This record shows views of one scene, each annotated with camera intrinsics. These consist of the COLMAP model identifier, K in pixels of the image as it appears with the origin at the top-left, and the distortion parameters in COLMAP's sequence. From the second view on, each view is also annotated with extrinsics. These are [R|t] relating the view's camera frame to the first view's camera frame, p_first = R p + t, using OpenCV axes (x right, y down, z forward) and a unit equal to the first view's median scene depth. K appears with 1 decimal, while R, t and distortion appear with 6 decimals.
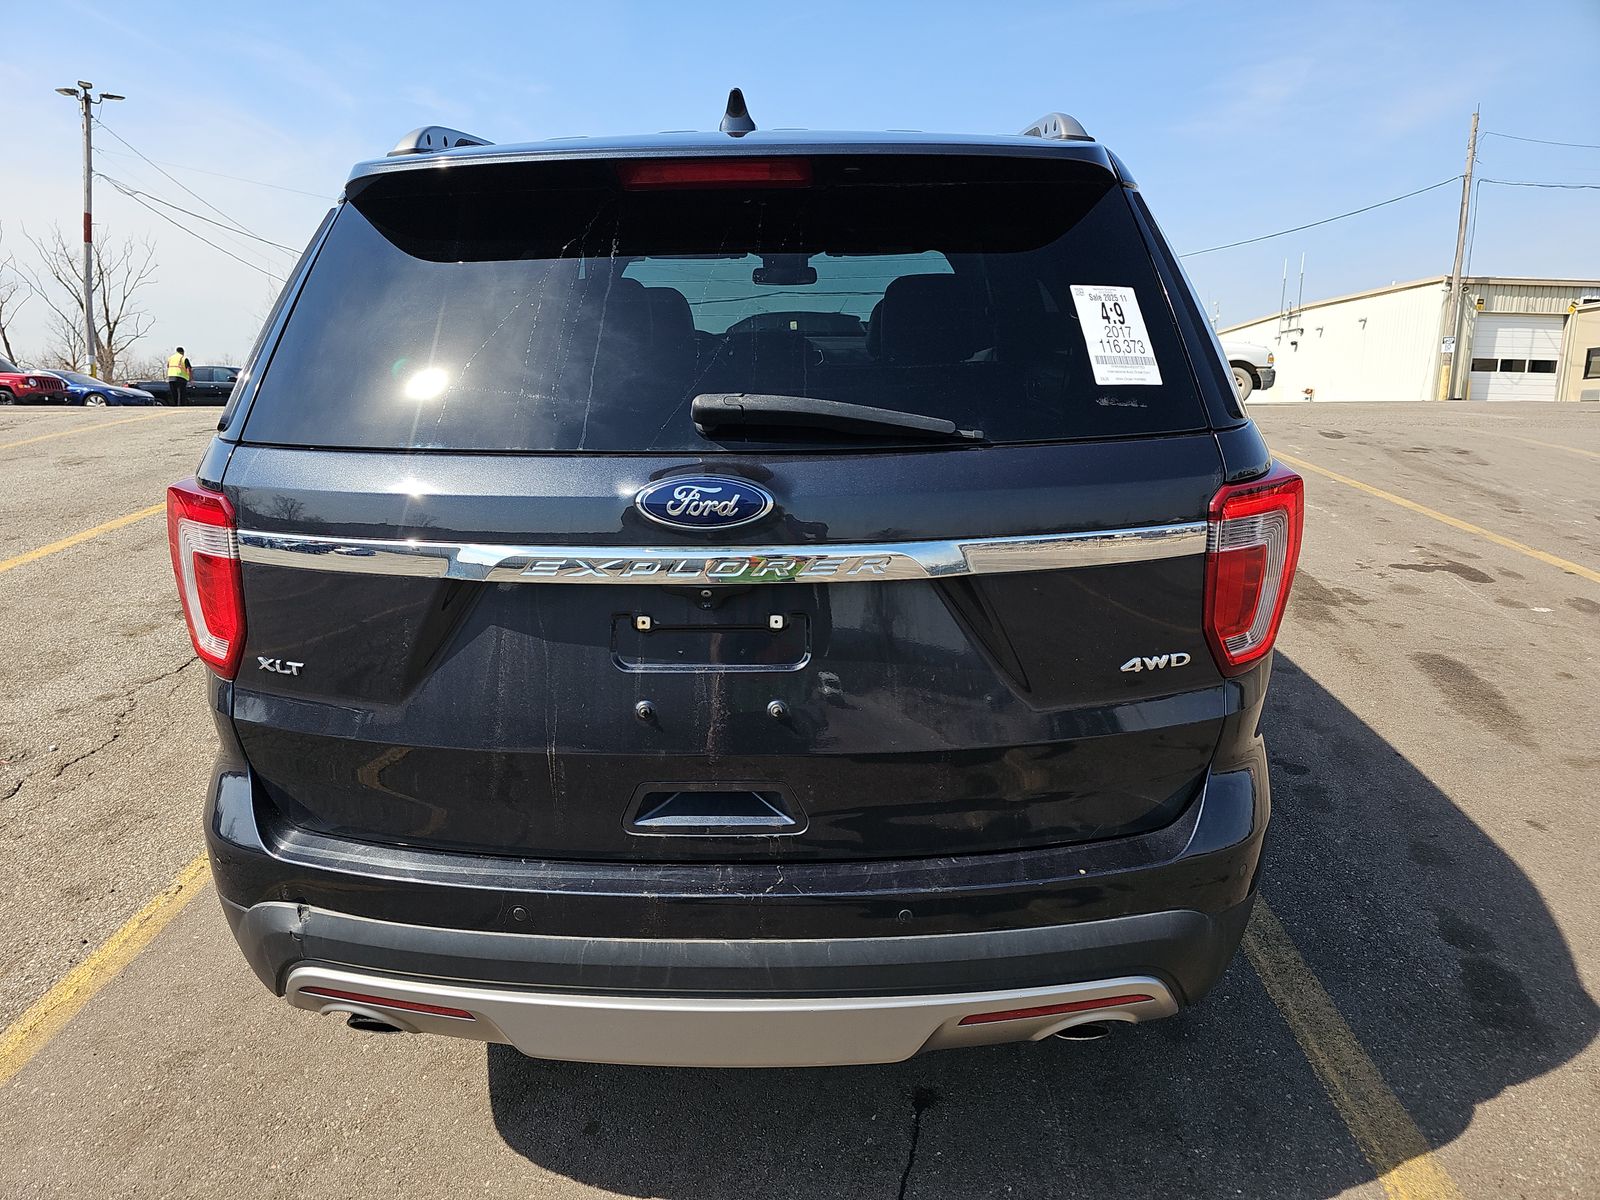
lens RADIAL K [[1132.5, 0, 759.0], [0, 1132.5, 569.5], [0, 0, 1]] dist [0.034593, -0.043412]
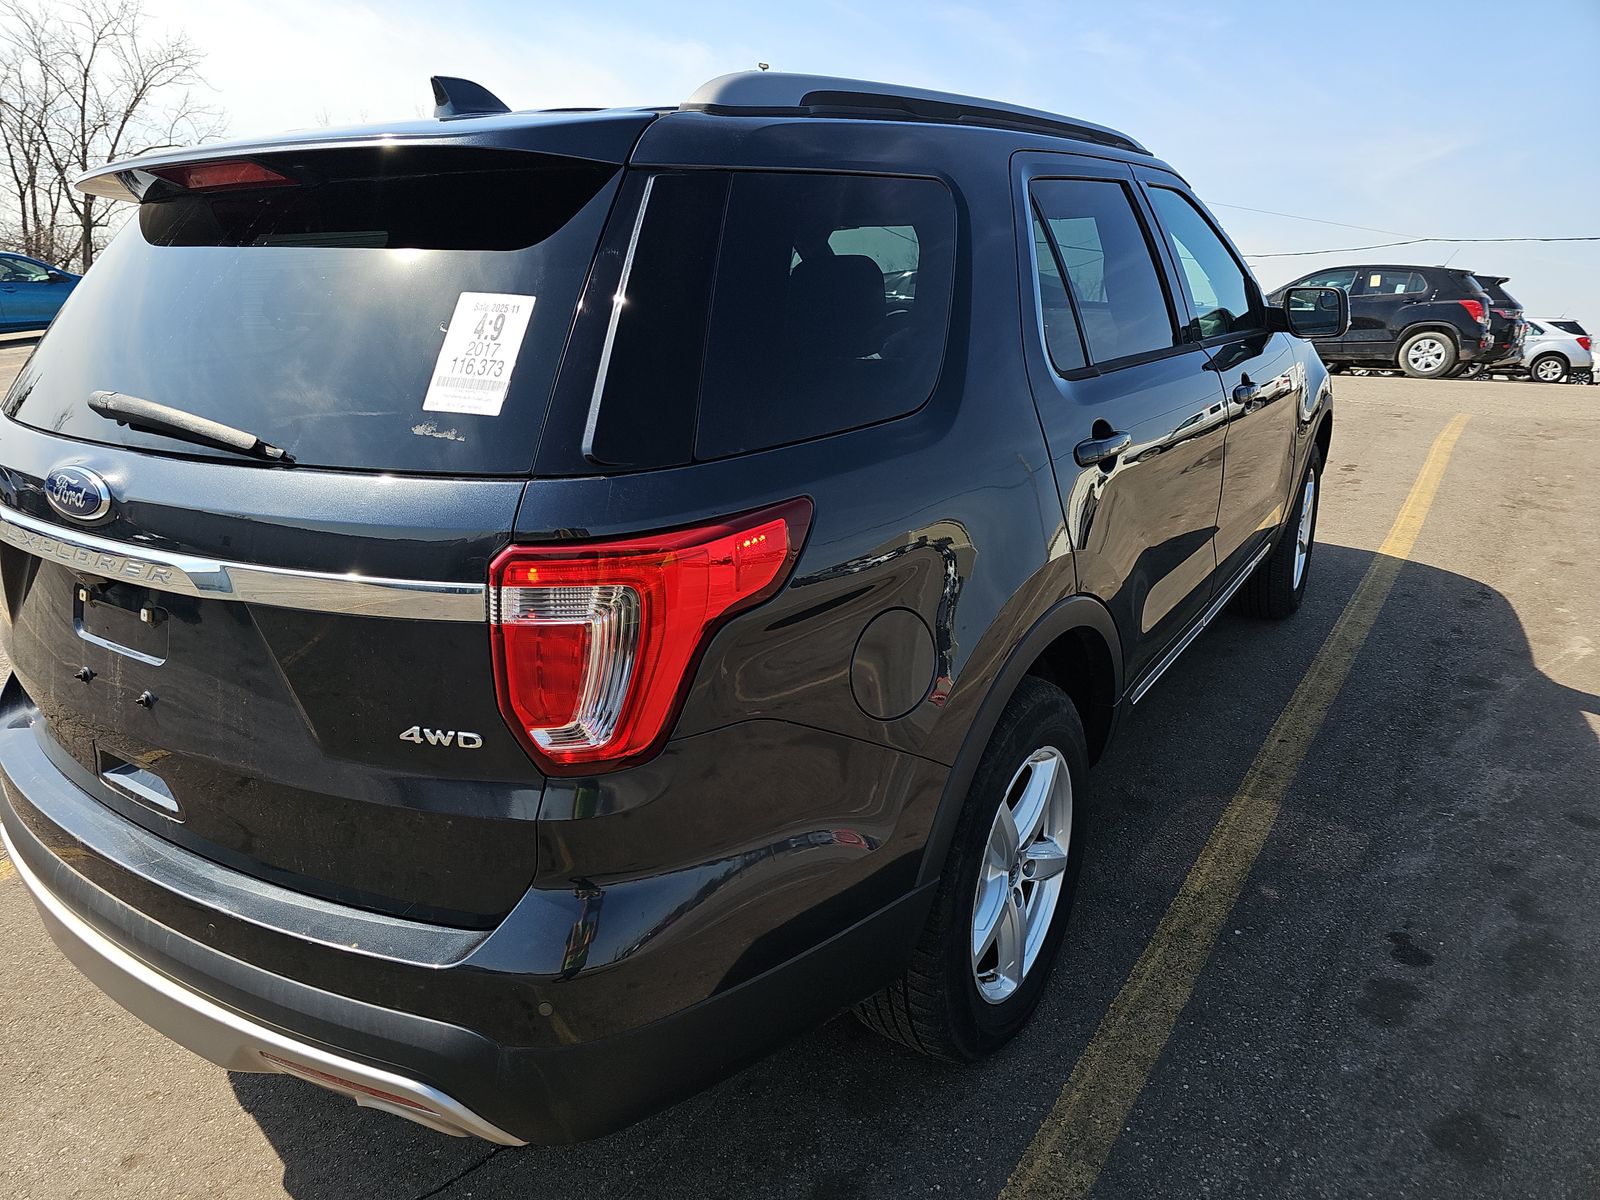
lens RADIAL K [[1132.5, 0, 759.0], [0, 1132.5, 569.5], [0, 0, 1]] dist [0.034593, -0.043412]
pose [[0.842284, 0.146420, -0.518766, 0.970408], [-0.125493, 0.989221, 0.075450, -0.137900], [0.524222, 0.001551, 0.851580, 0.388856]]
